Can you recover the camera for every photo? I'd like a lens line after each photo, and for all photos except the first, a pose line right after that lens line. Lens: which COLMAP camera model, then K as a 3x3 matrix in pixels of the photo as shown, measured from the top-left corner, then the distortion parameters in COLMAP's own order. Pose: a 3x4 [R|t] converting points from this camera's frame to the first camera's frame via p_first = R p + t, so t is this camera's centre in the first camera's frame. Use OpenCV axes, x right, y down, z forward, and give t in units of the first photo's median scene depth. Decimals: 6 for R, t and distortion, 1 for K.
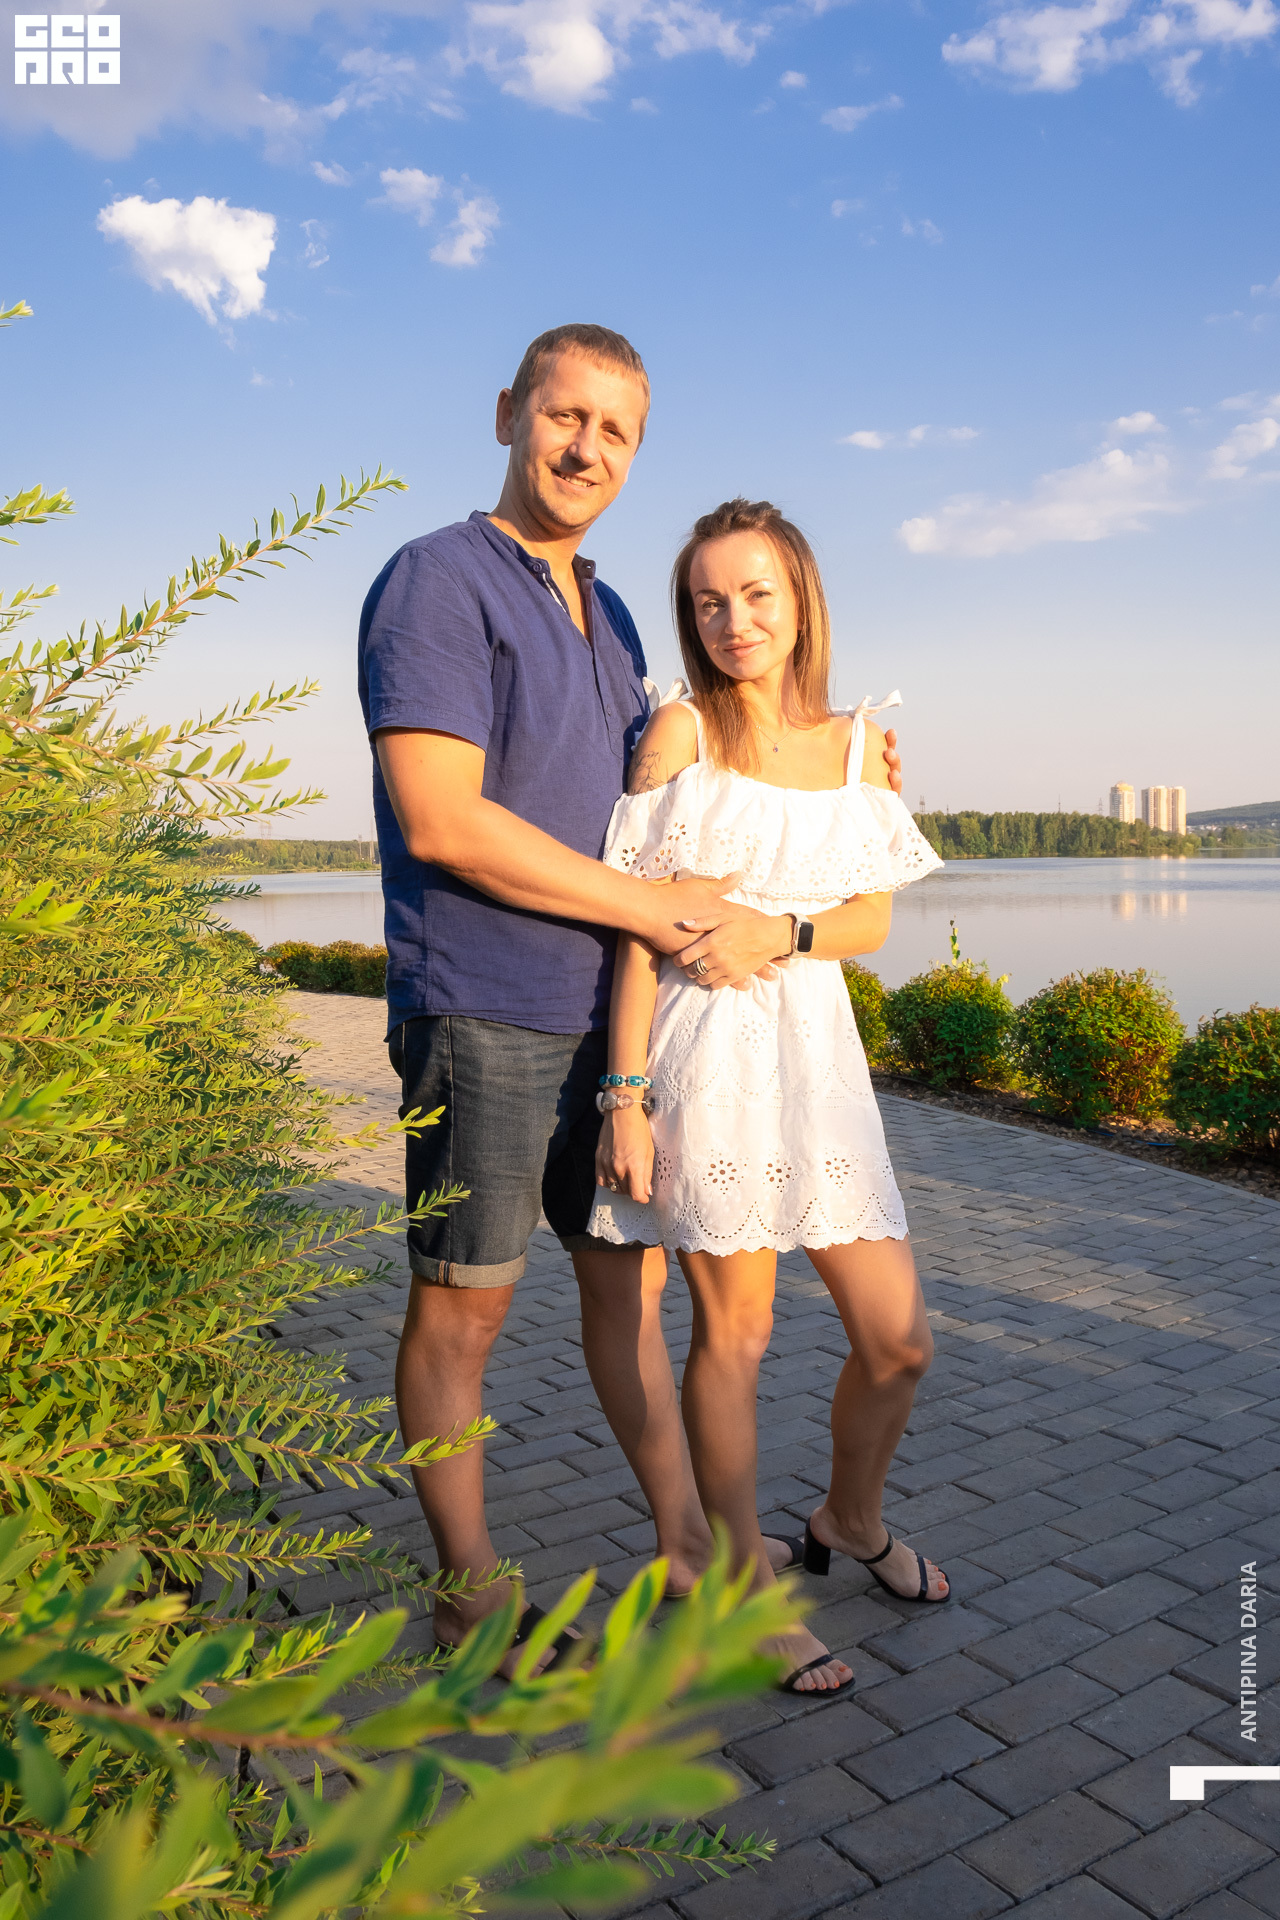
lens RADIAL K [[1436.8, 0, 640.0], [0, 1436.8, 960.0], [0, 0, 1]] dist [0.213082, 0.000421]
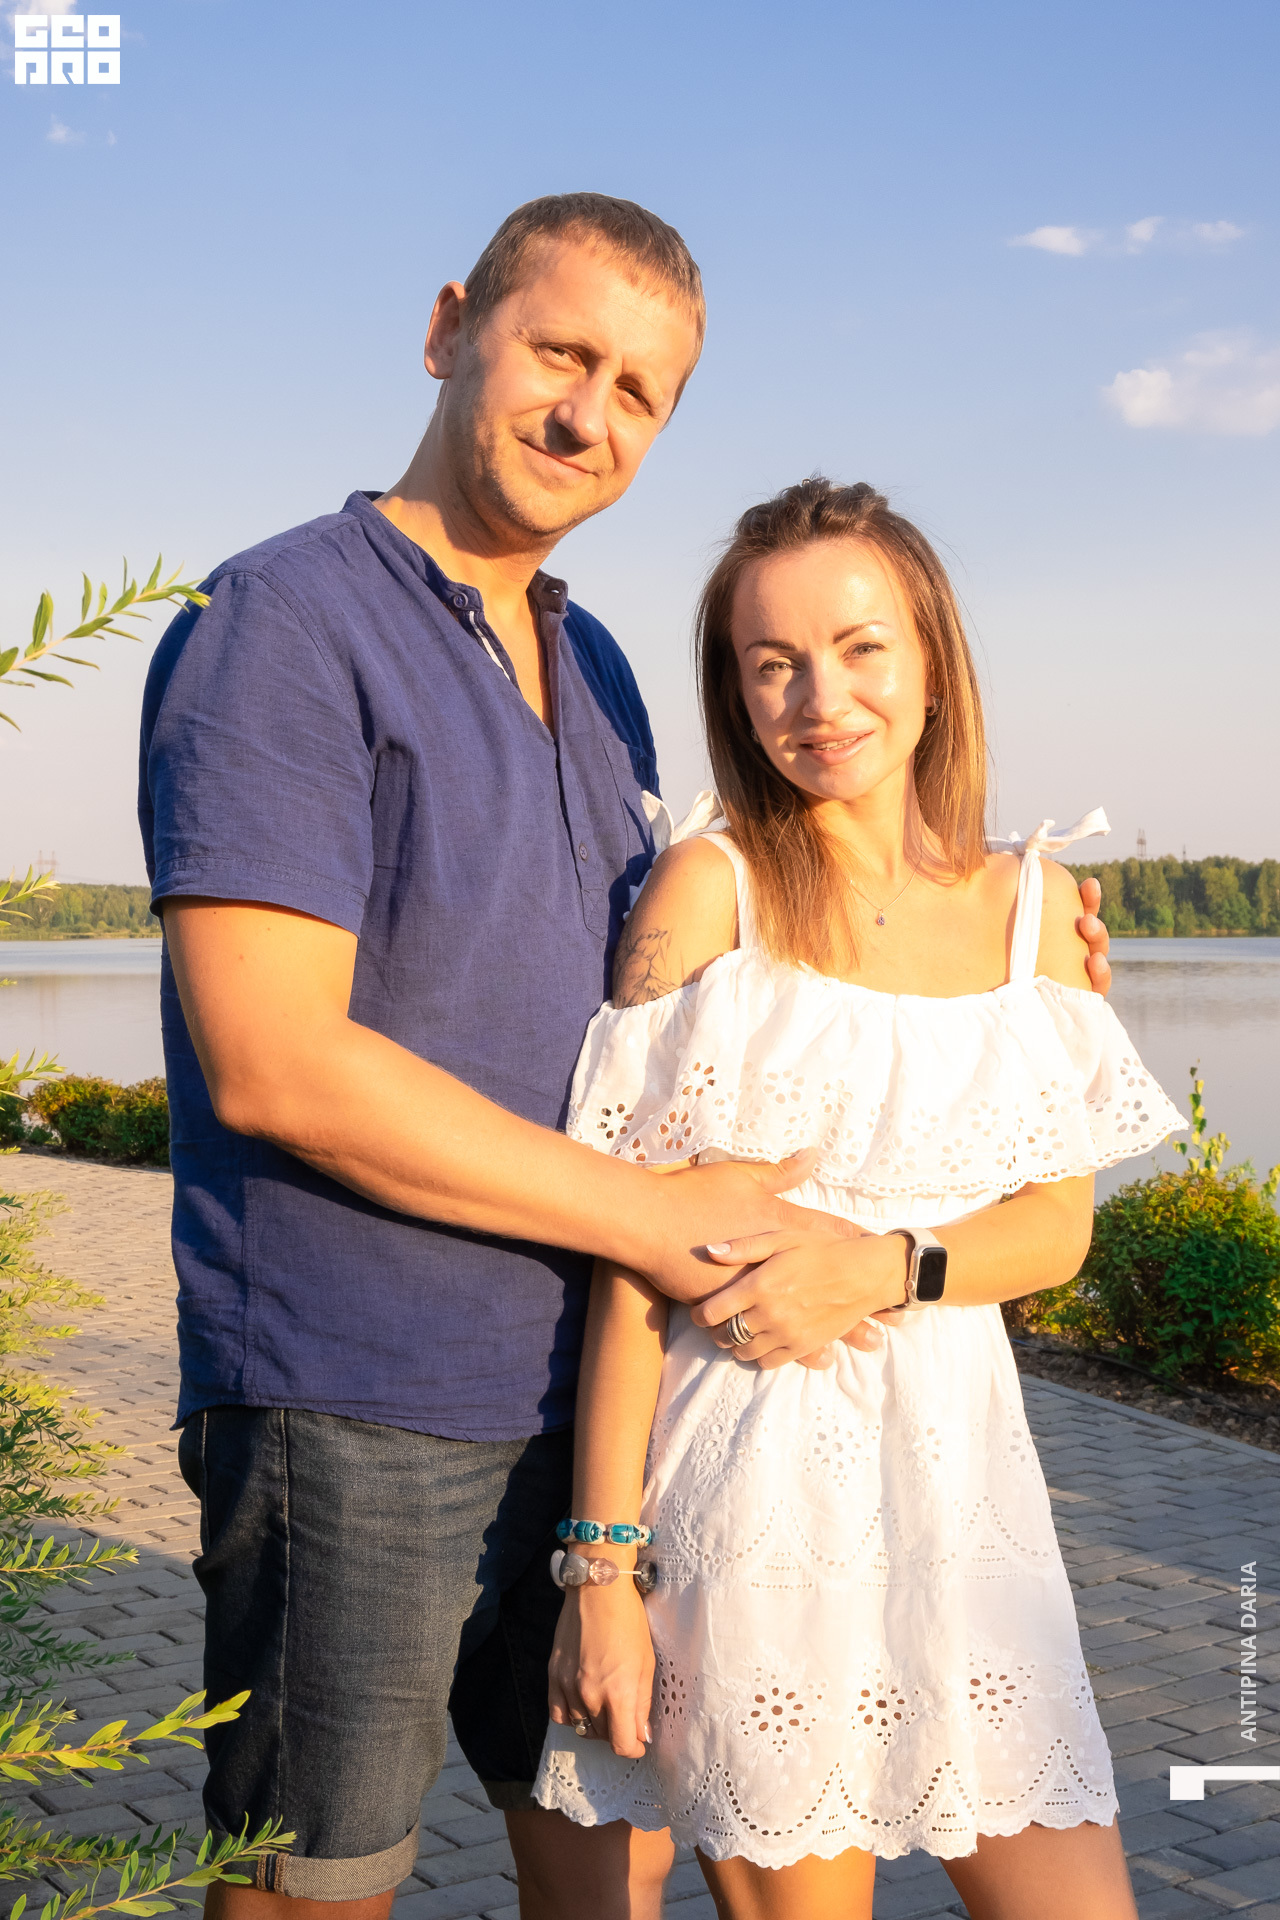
lens RADIAL K [[2282.0, 0, 608.9], [0, 2282.0, 959.4], [0, 0, 1]] dist [0.304179, -0.846692]
pose [[0.999459, 0.012868, -0.030270, 0.016477], [-0.012887, 0.999917, -0.000438, -0.133180], [0.030261, 0.000827, 0.999542, 0.117130]]
